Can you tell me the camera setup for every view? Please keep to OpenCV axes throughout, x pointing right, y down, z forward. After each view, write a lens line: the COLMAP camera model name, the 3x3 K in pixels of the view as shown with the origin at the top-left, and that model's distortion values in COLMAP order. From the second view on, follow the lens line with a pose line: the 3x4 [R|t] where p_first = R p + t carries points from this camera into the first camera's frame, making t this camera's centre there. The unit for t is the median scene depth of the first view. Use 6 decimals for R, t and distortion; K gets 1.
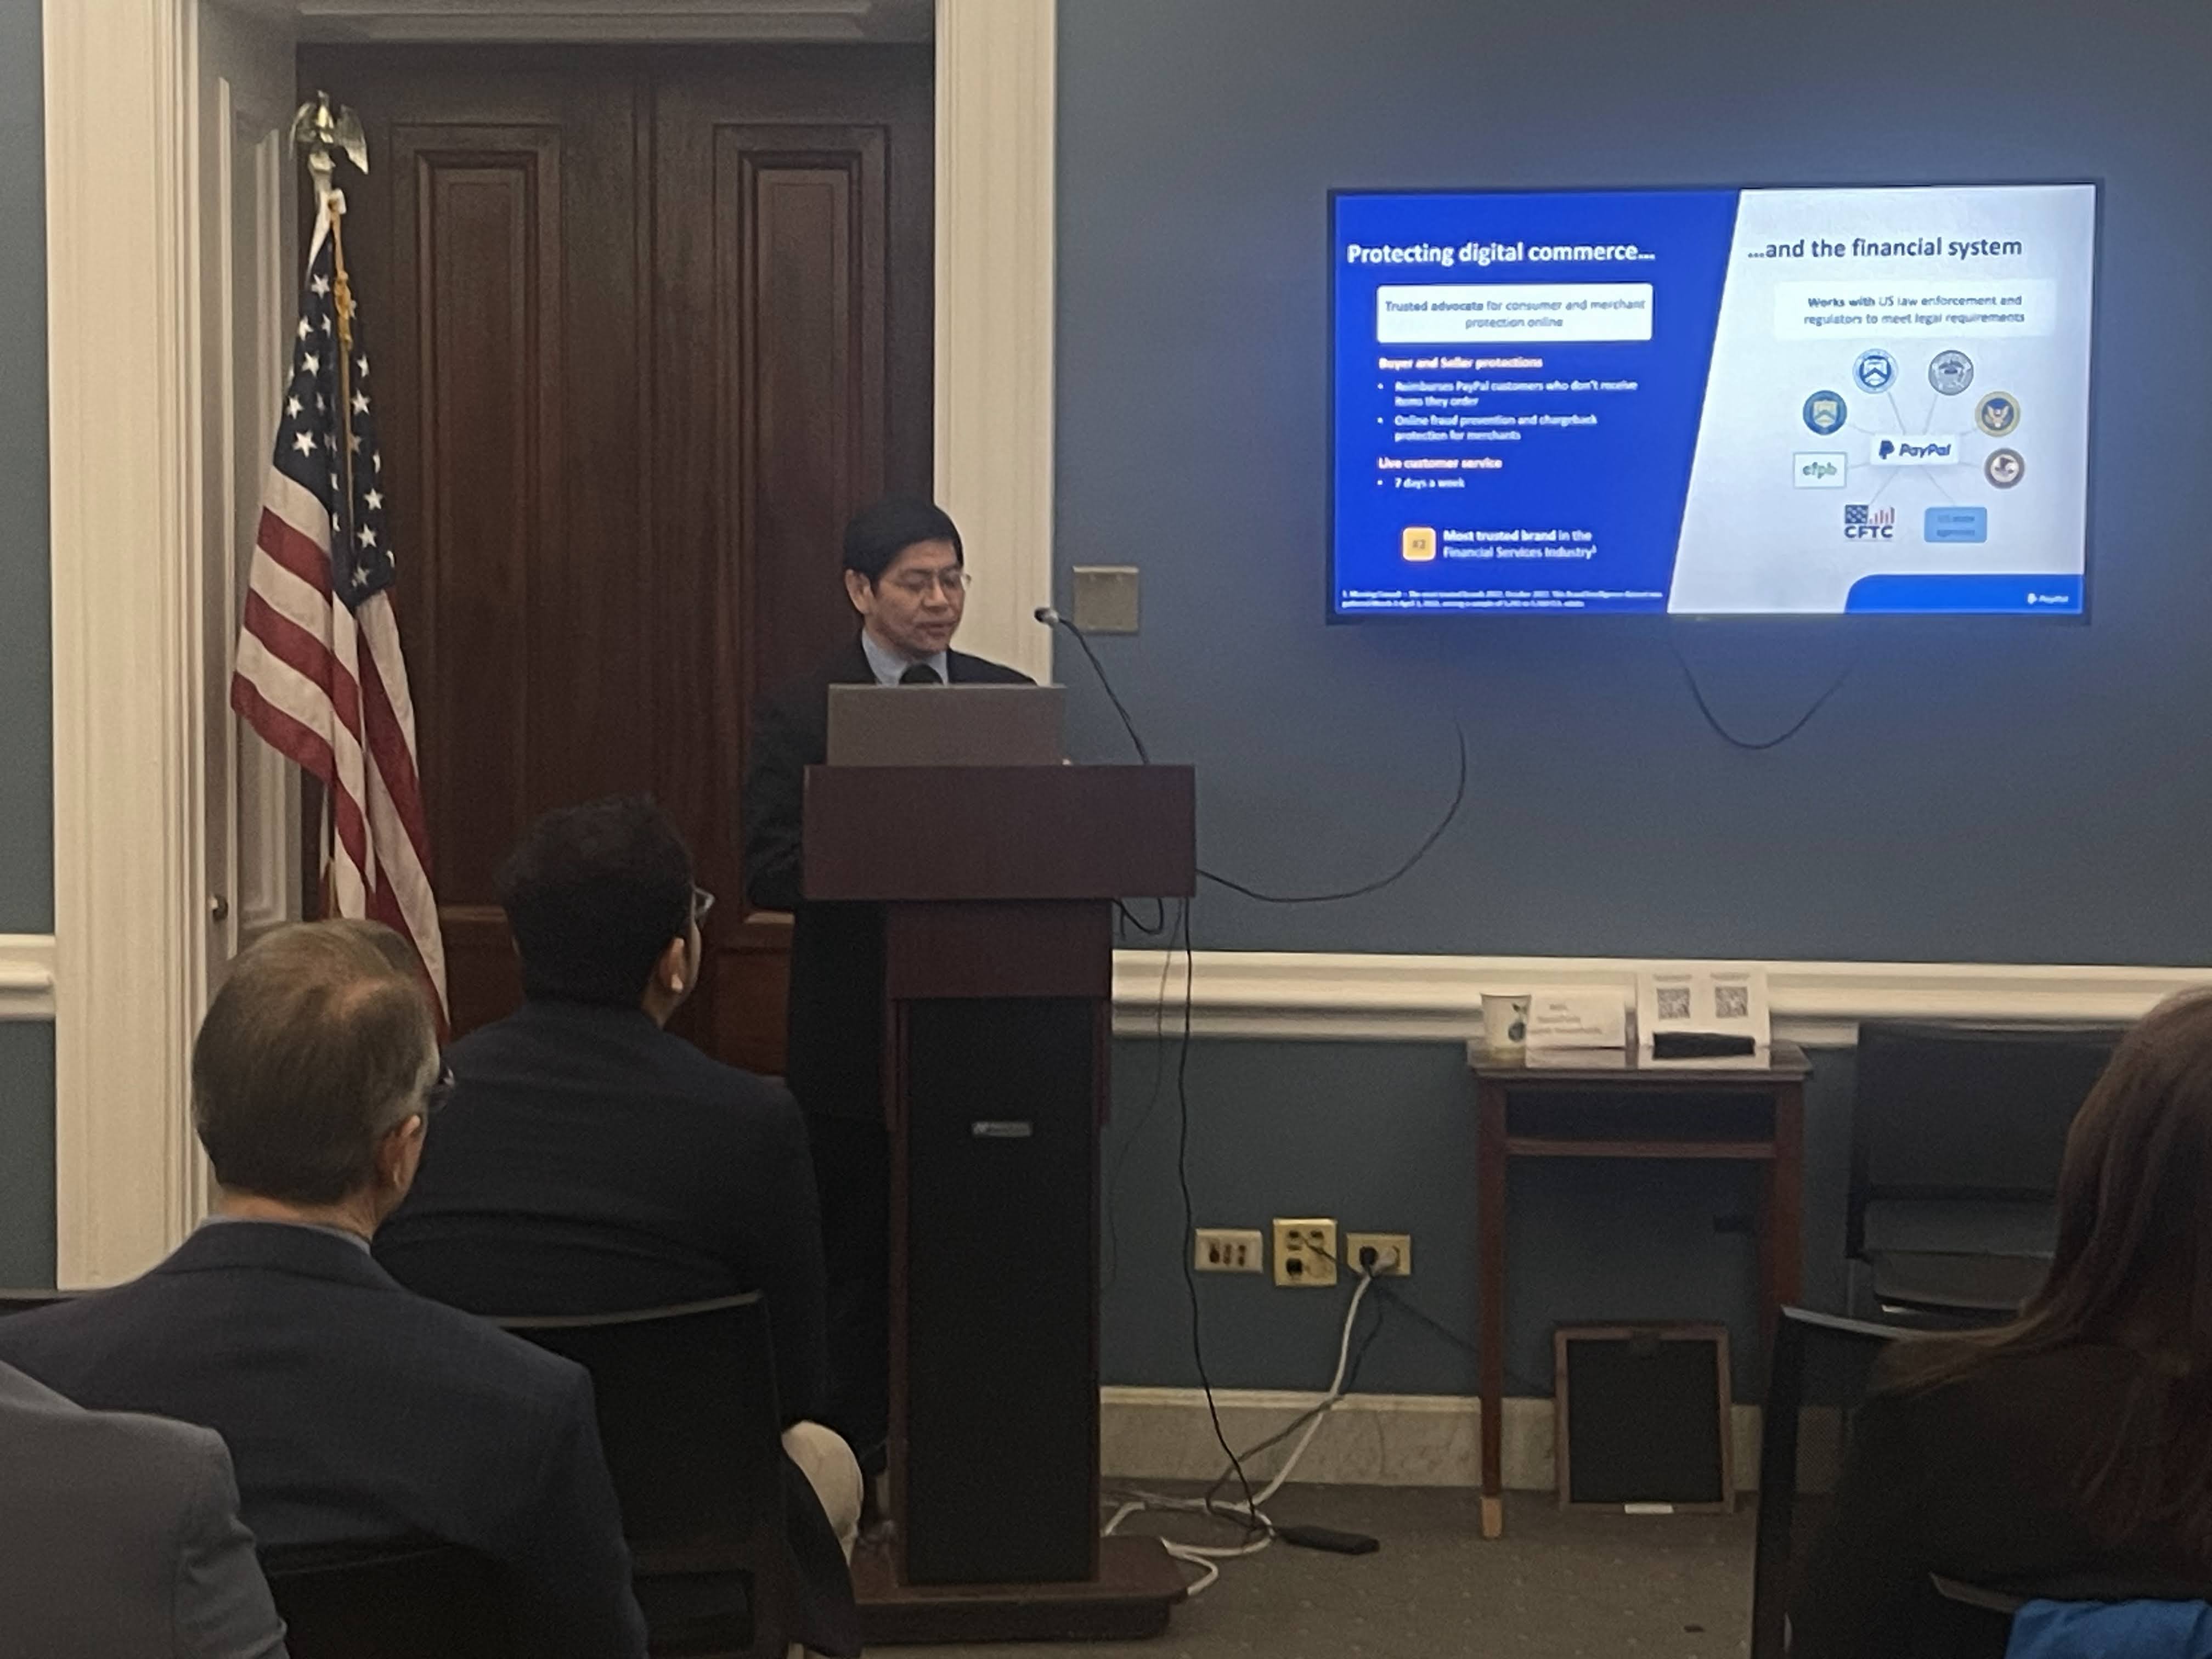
lens RADIAL K [[4123.2, 0, 1105.7], [0, 4123.2, 884.1], [0, 0, 1]] dist [0.089806, 0.000000]
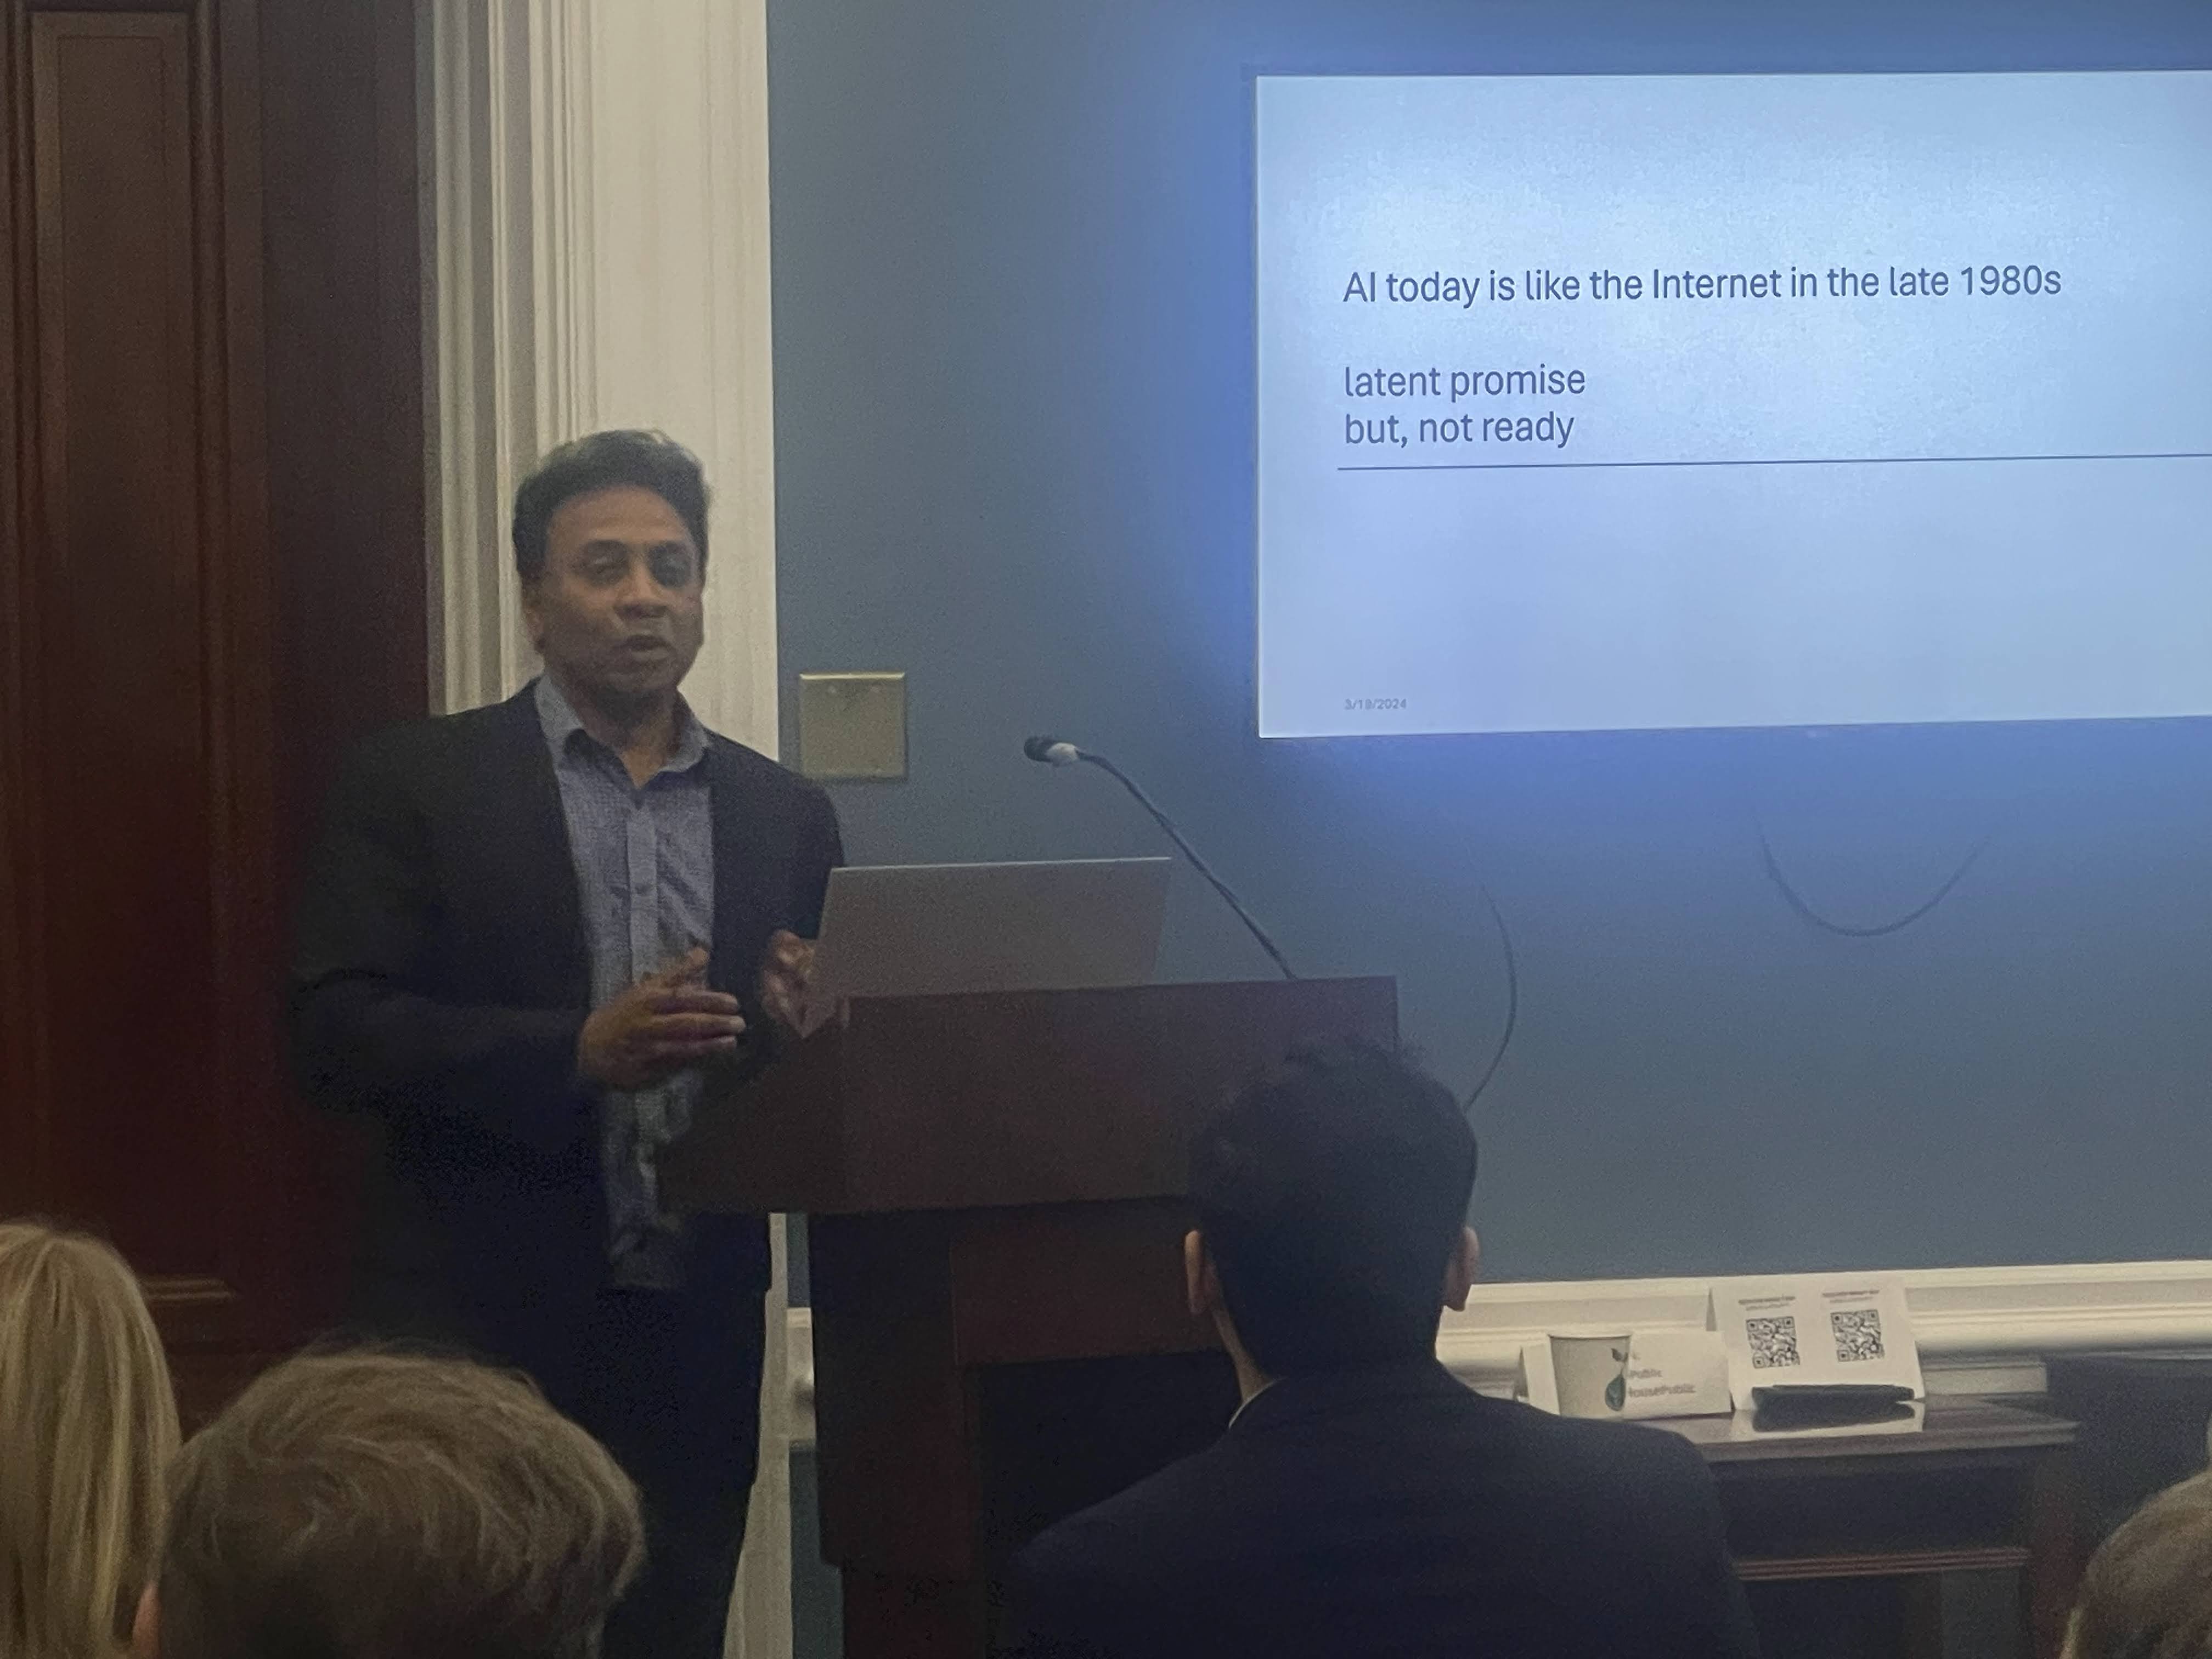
lens RADIAL K [[8585.1, 0, 1104.7], [0, 8585.1, 731.0], [0, 0, 1]] dist [0.113215, 0.000000]
pose [[0.934401, -0.023947, 0.355418, -0.425178], [0.049082, 0.996877, -0.061871, 0.012024], [-0.352826, 0.075257, 0.932658, -0.199107]]
